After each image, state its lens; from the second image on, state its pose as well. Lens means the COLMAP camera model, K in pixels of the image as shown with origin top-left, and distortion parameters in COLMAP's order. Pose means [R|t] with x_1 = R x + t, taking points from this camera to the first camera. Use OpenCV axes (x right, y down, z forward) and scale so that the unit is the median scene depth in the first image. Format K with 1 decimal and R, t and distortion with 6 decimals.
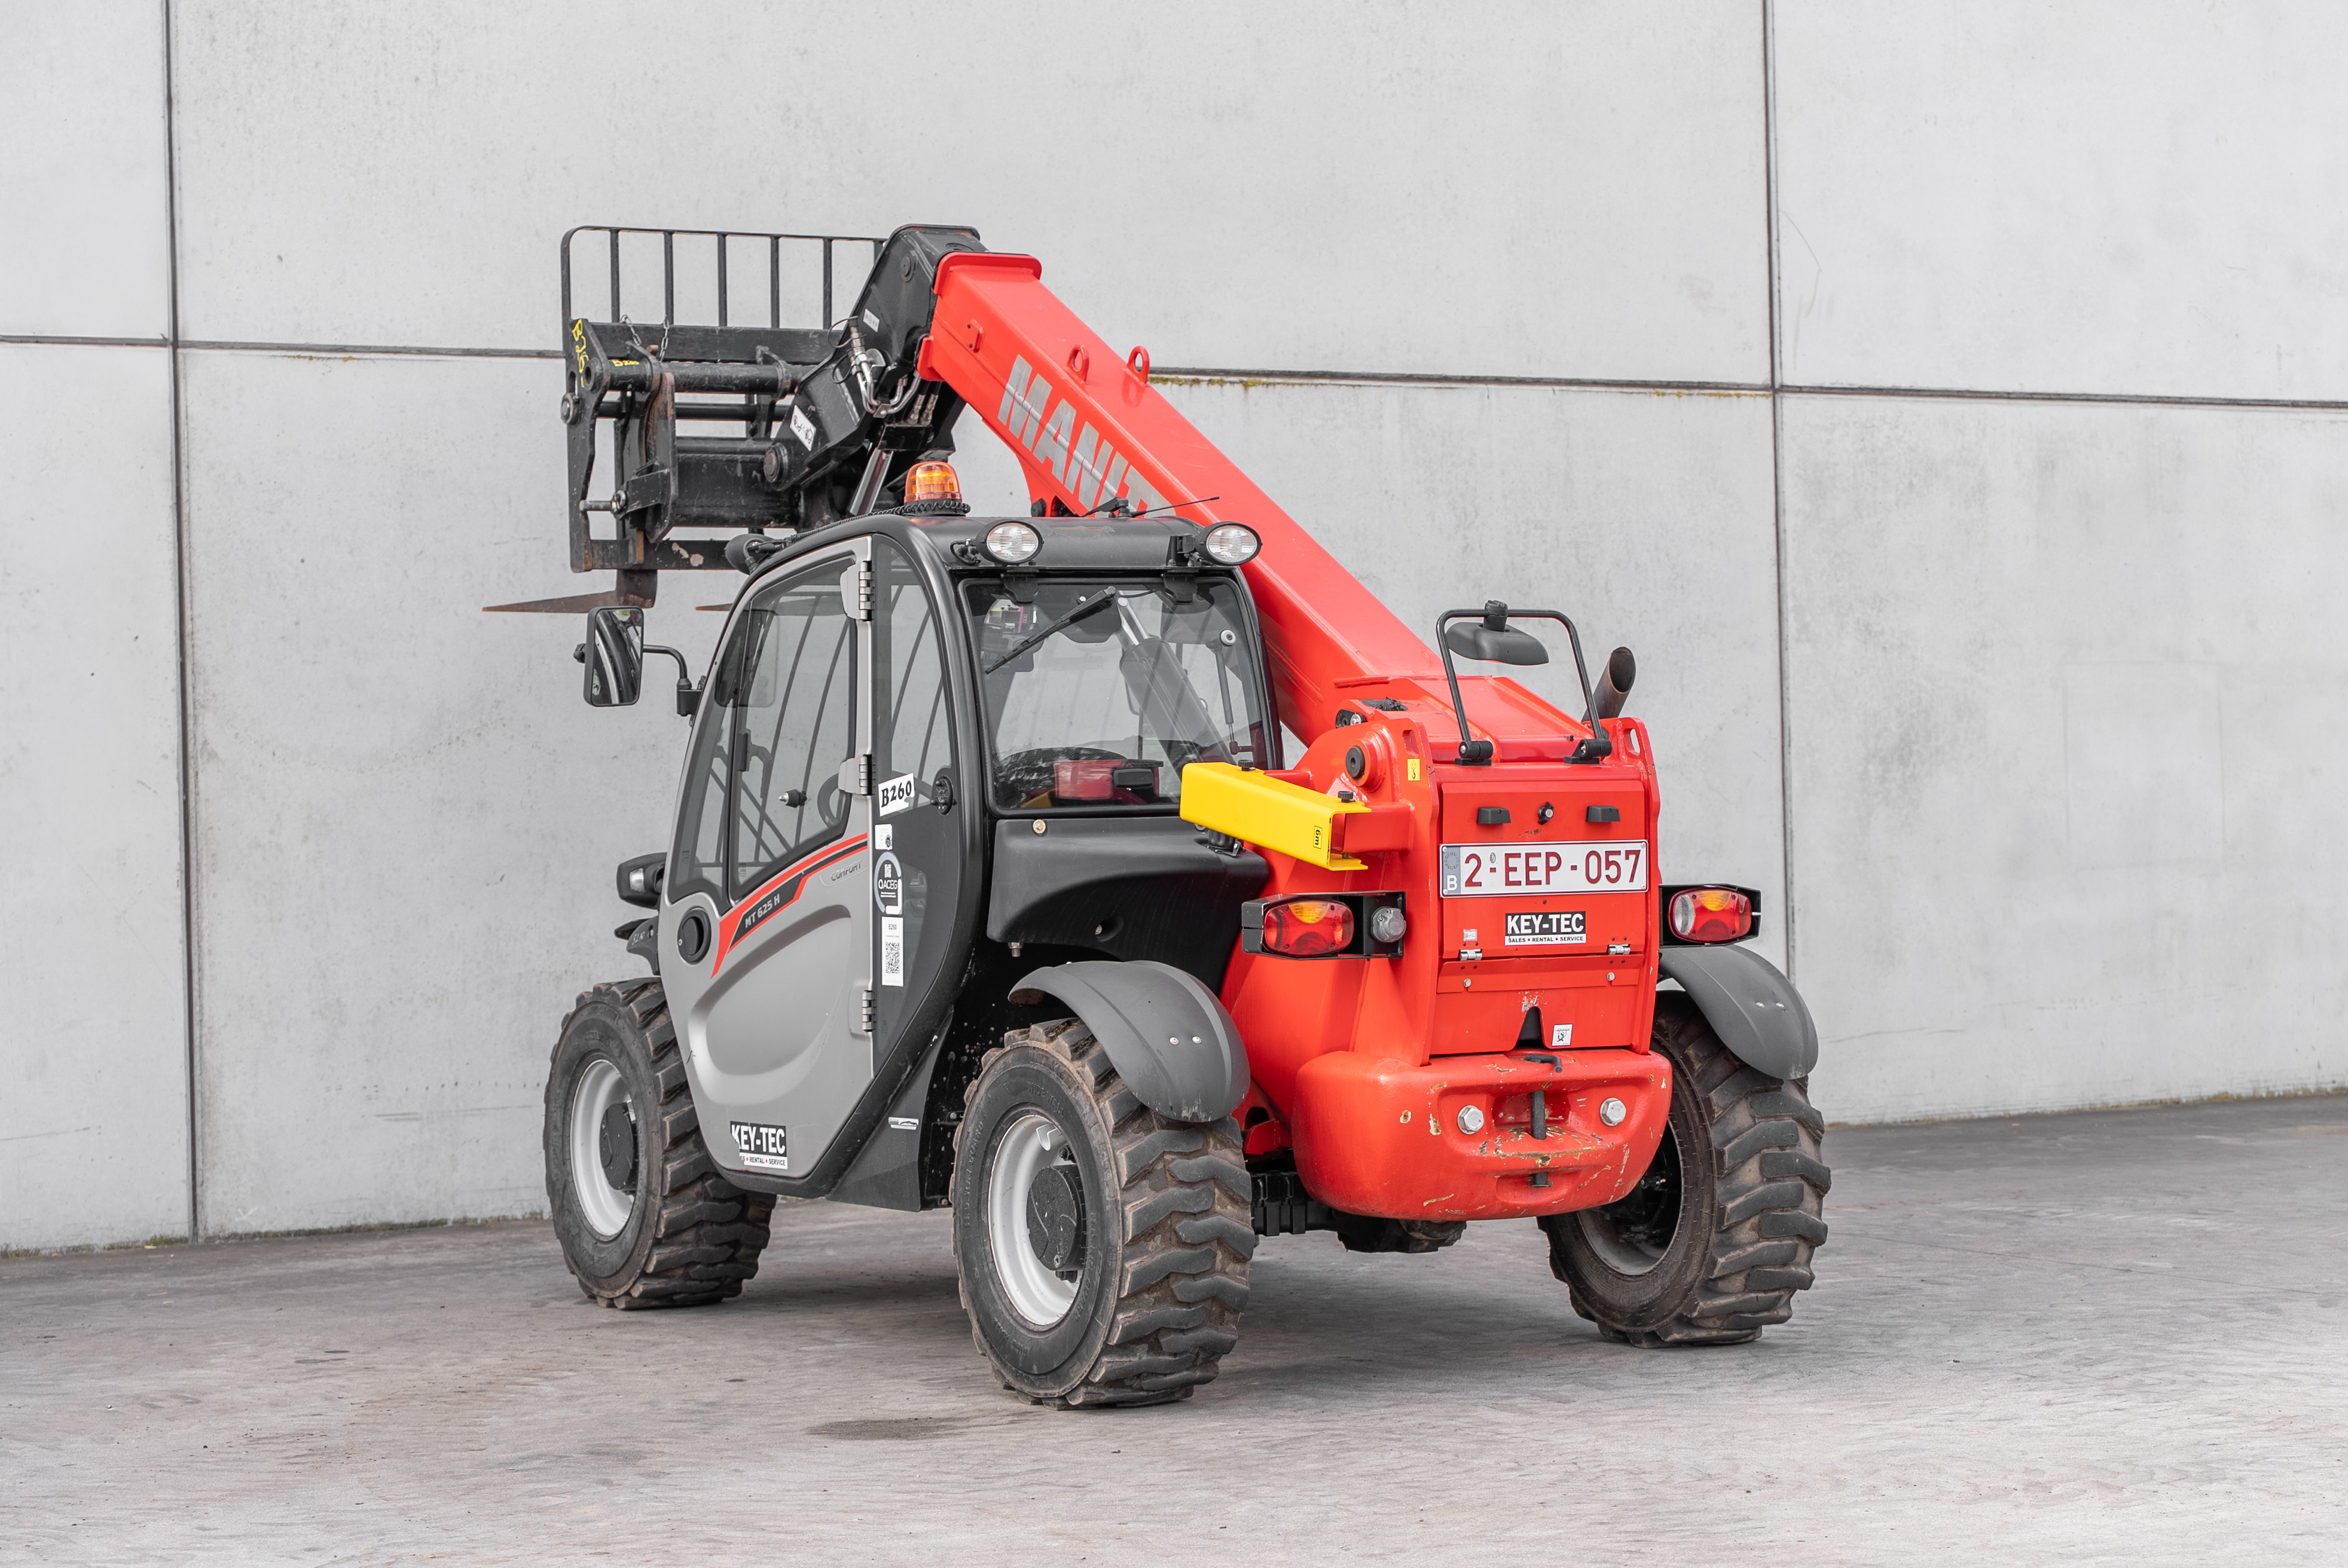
lens RADIAL K [[4744.3, 0, 1226.2], [0, 4744.3, 764.6], [0, 0, 1]] dist [0.011960, 0.000000]
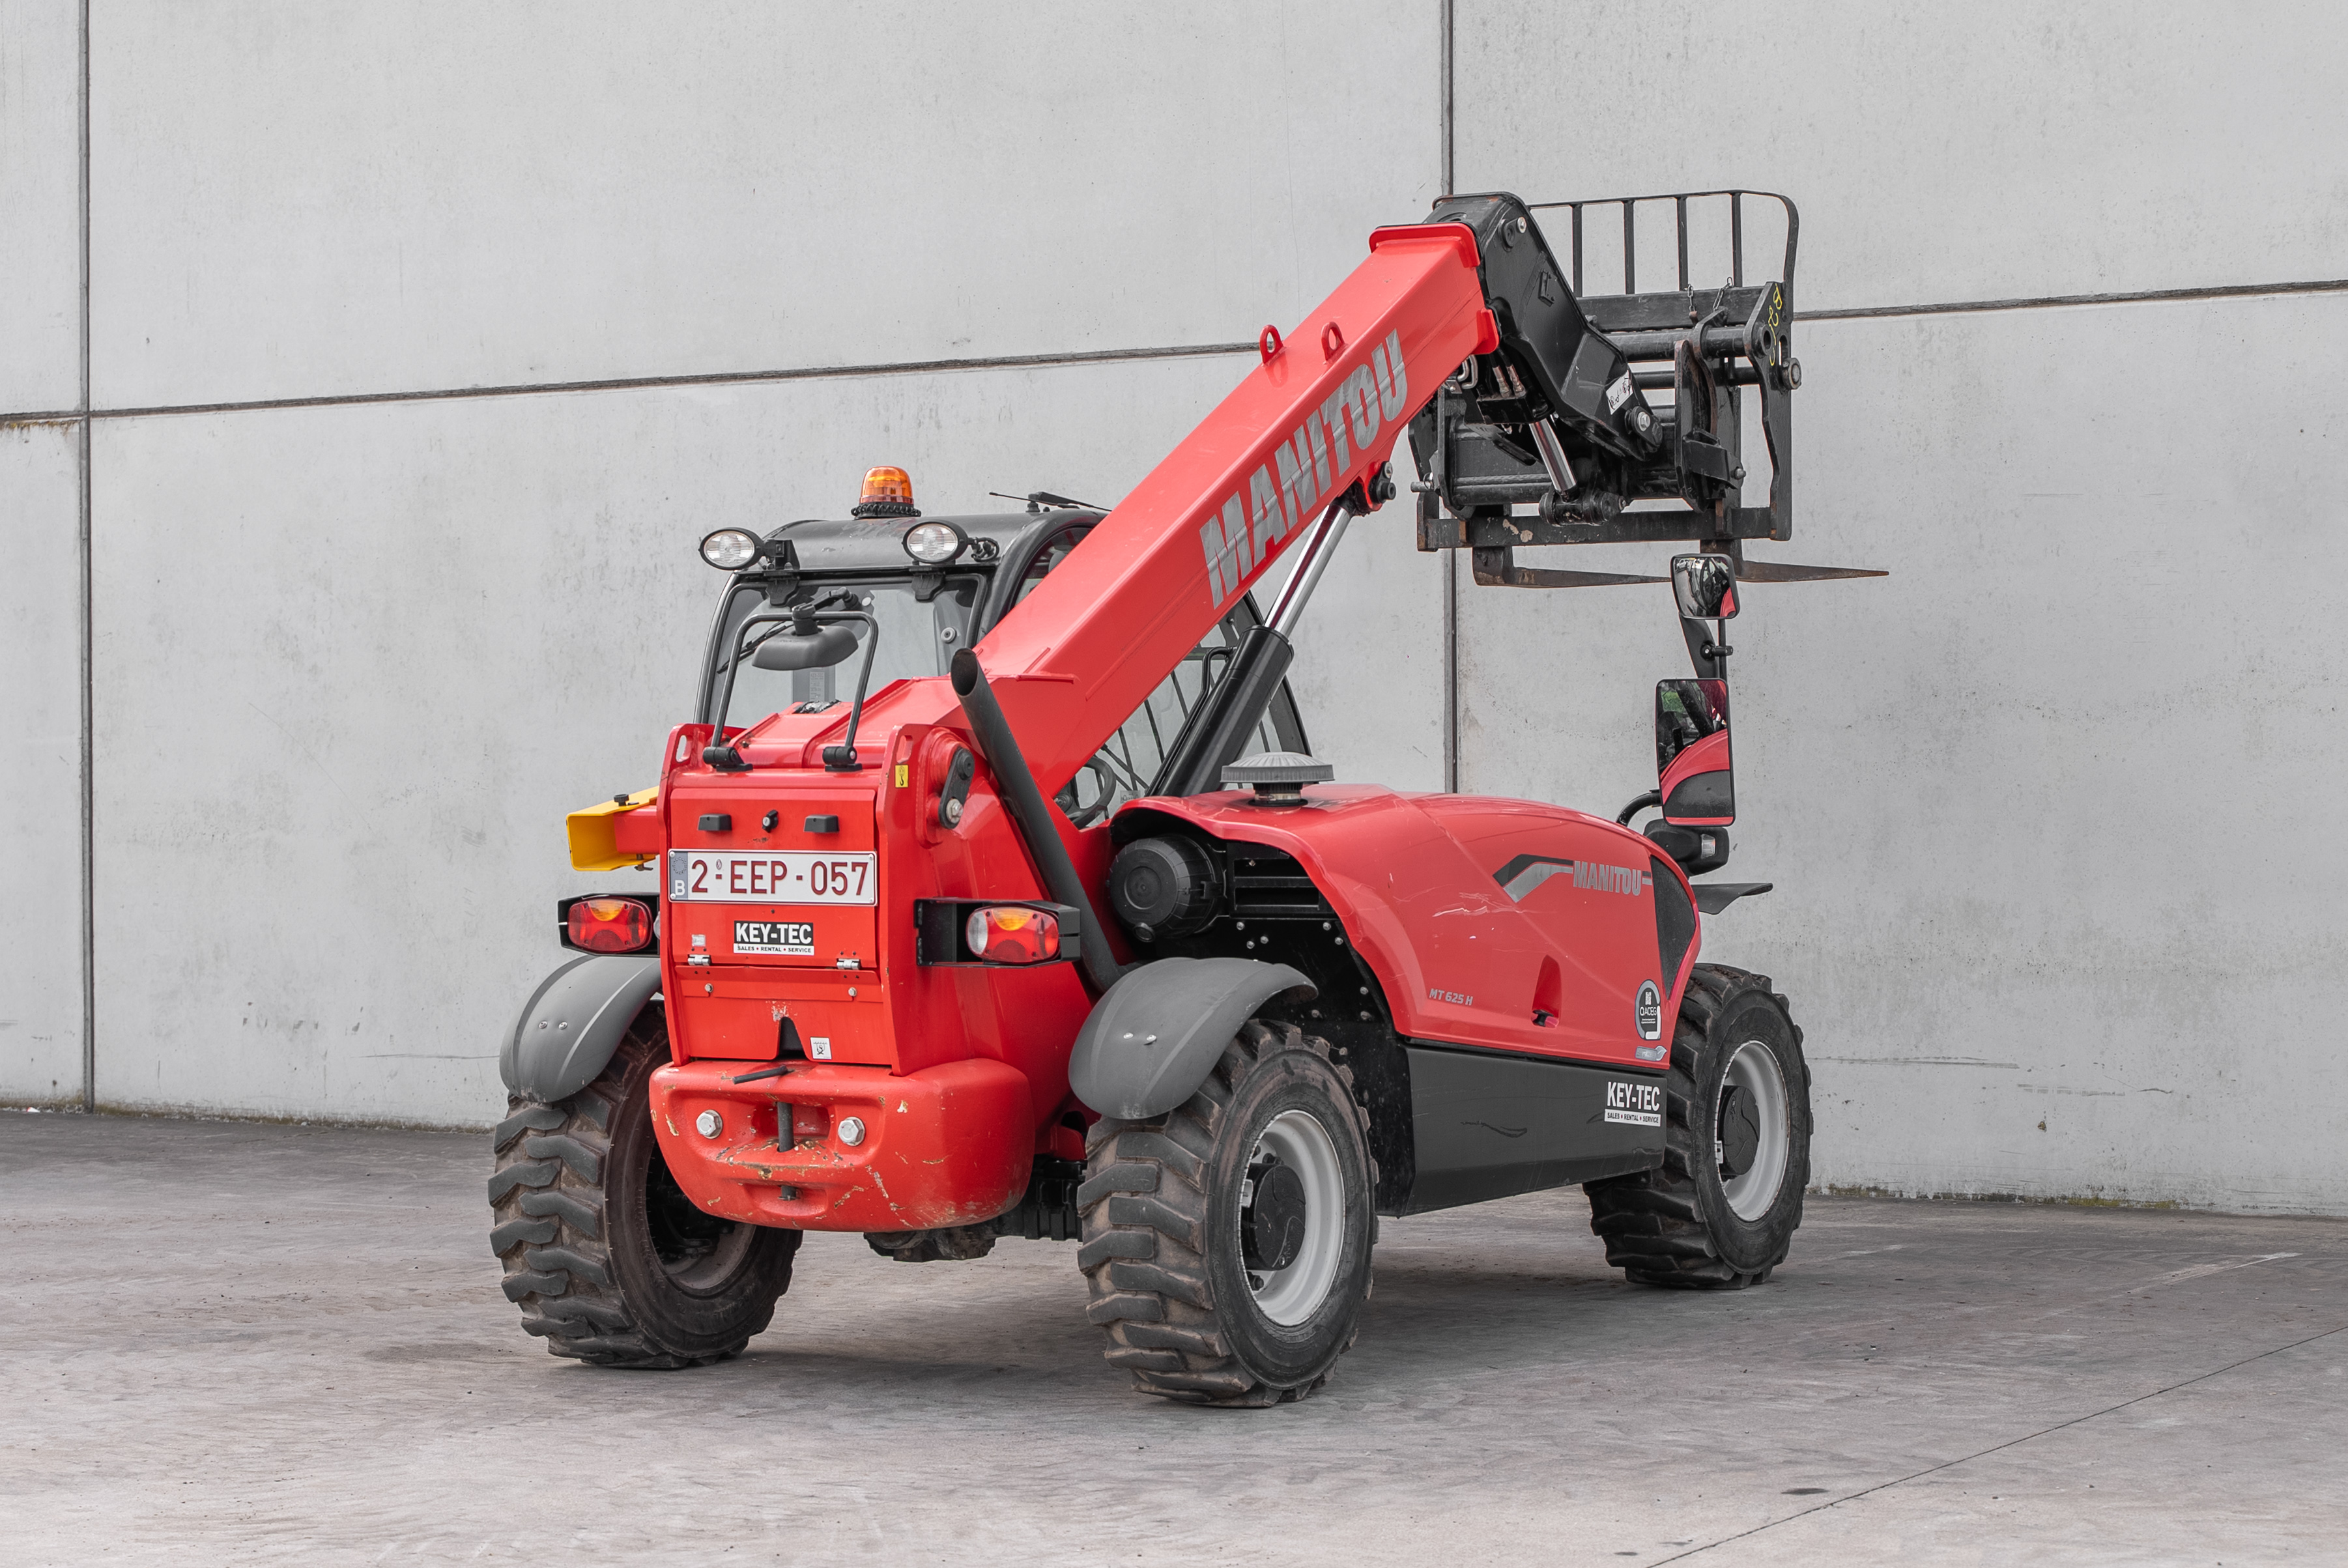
lens RADIAL K [[4812.0, 0, 1174.4], [0, 4812.0, 783.6], [0, 0, 1]] dist [0.008277, 0.000000]
pose [[0.485690, 0.023961, -0.873802, 0.688578], [-0.000002, 0.999624, 0.027410, -0.017519], [0.874131, -0.013311, 0.485508, 0.413362]]
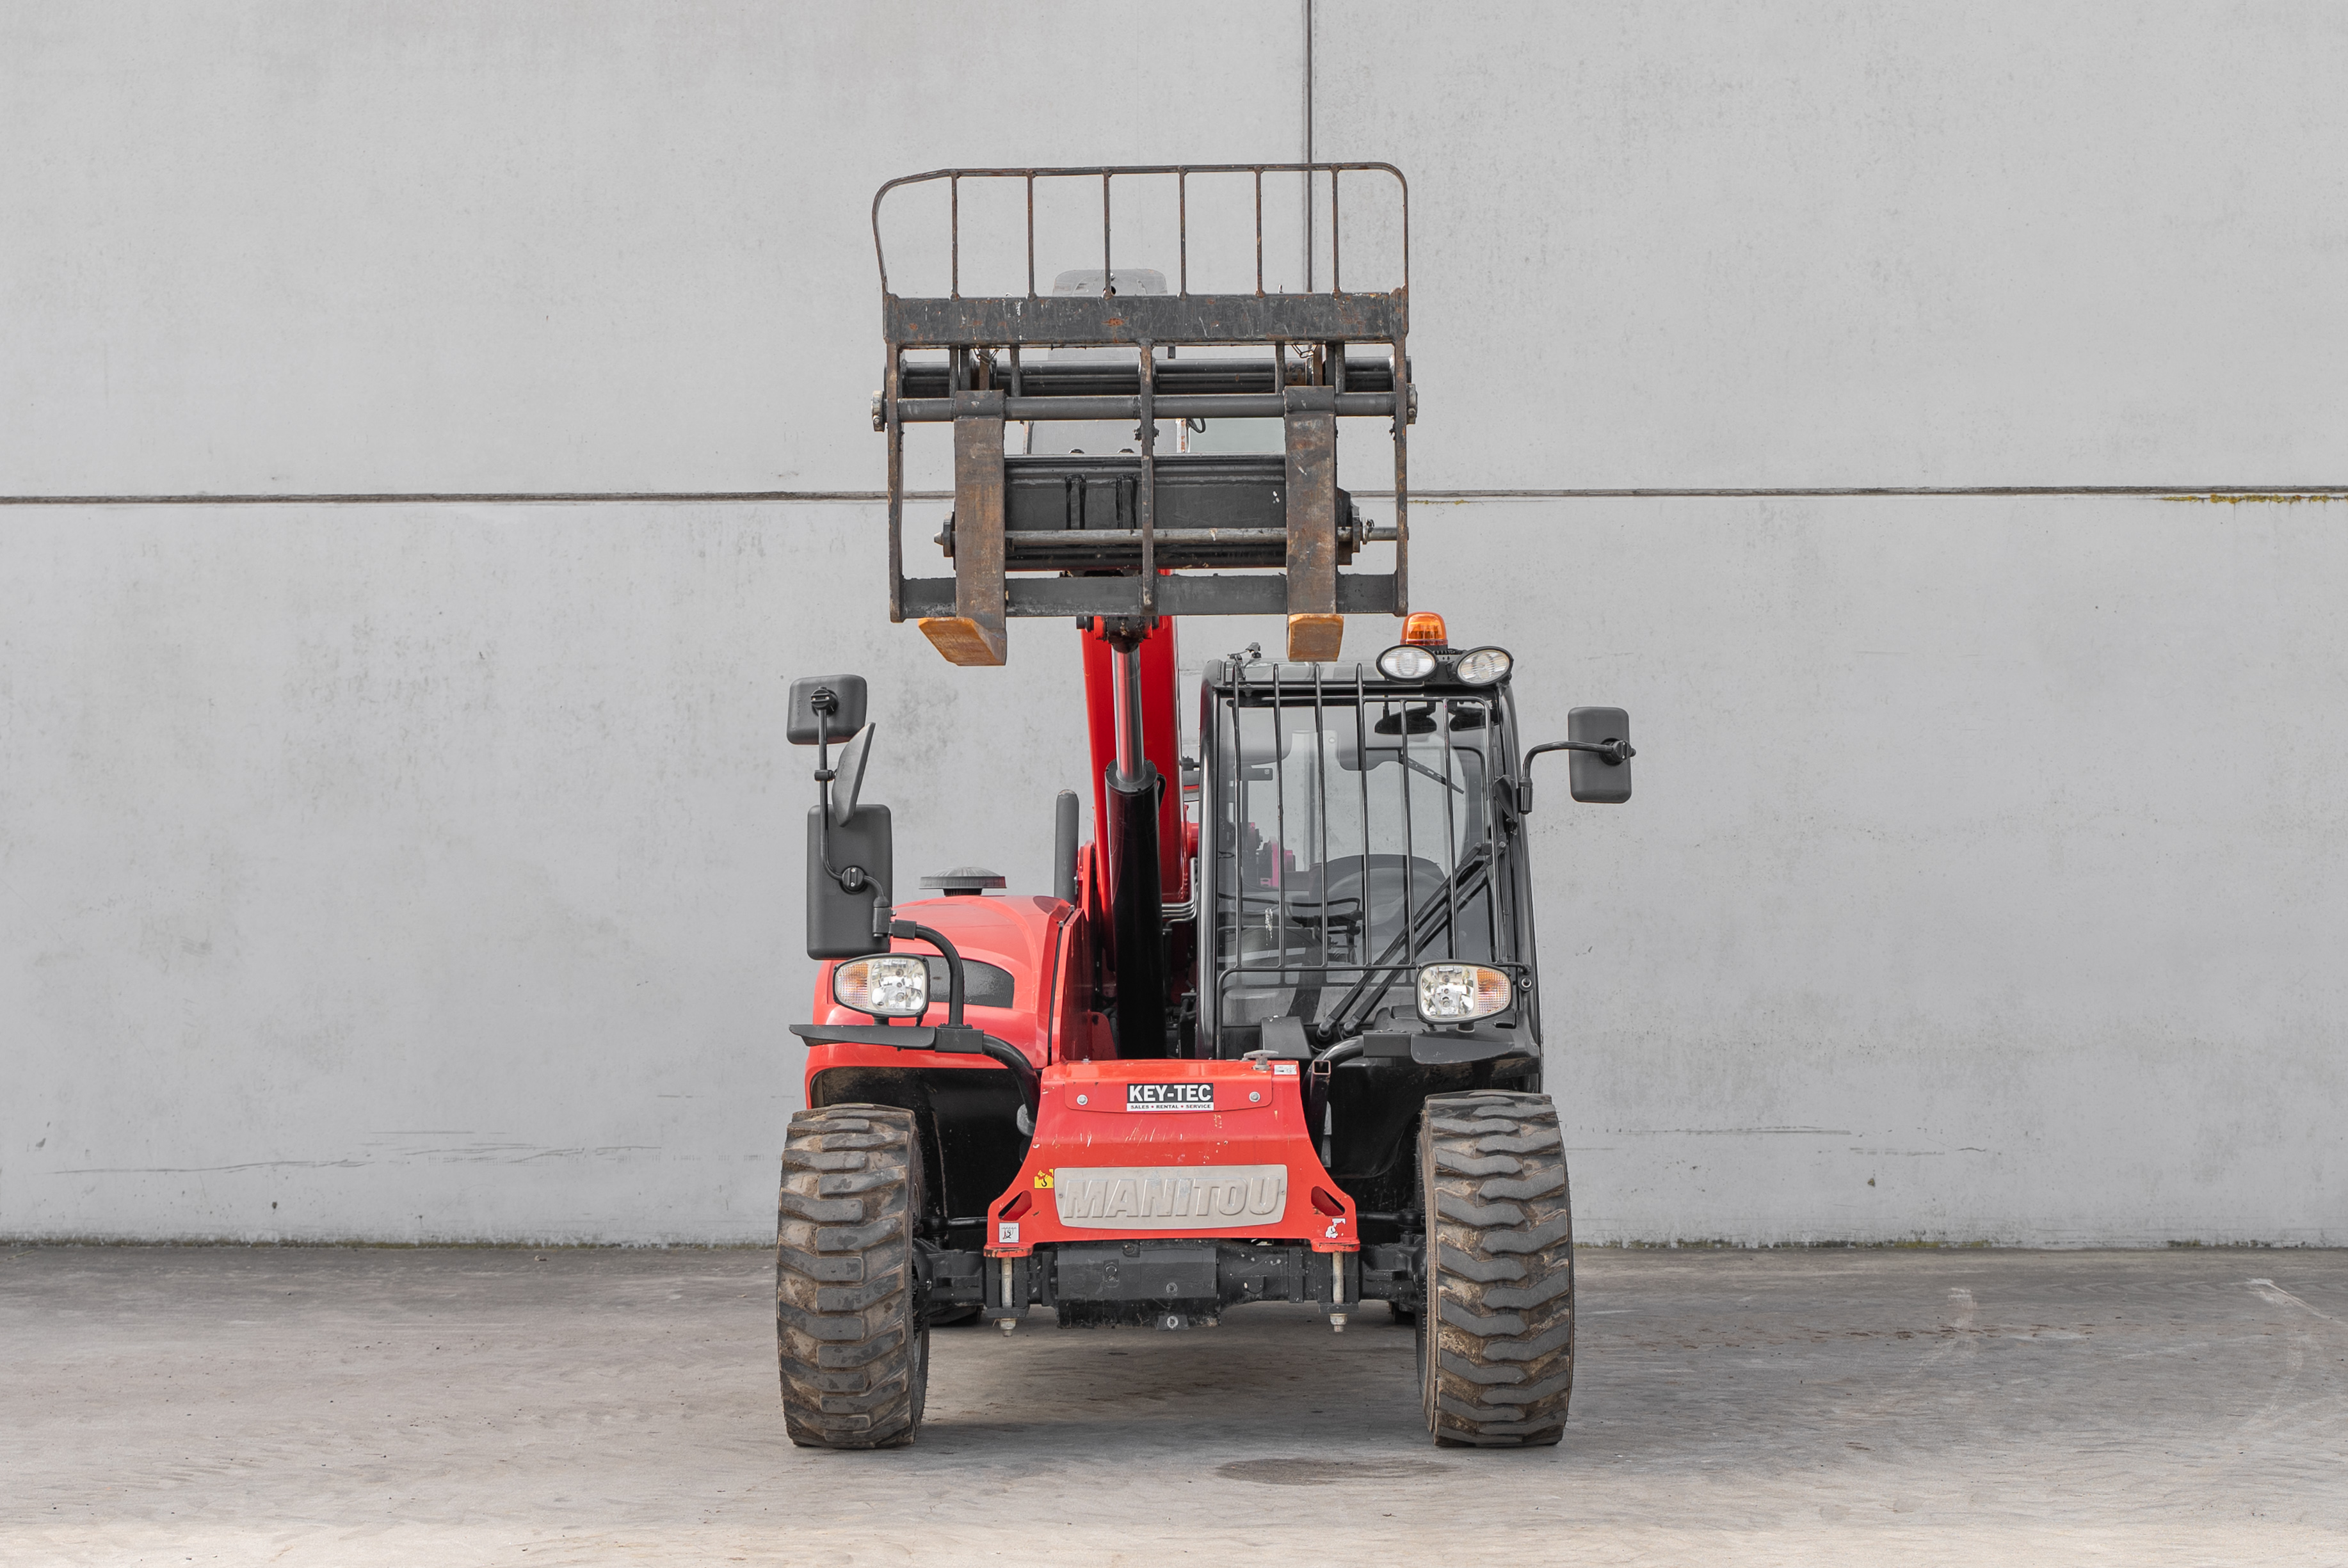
lens RADIAL K [[3905.6, 0, 1172.8], [0, 3905.6, 840.9], [0, 0, 1]] dist [-0.003149, 0.000000]
pose [[0.854188, 0.016690, -0.519697, 0.257902], [-0.014354, 0.999861, 0.008517, -0.009217], [0.519767, 0.000185, 0.854308, 0.141113]]
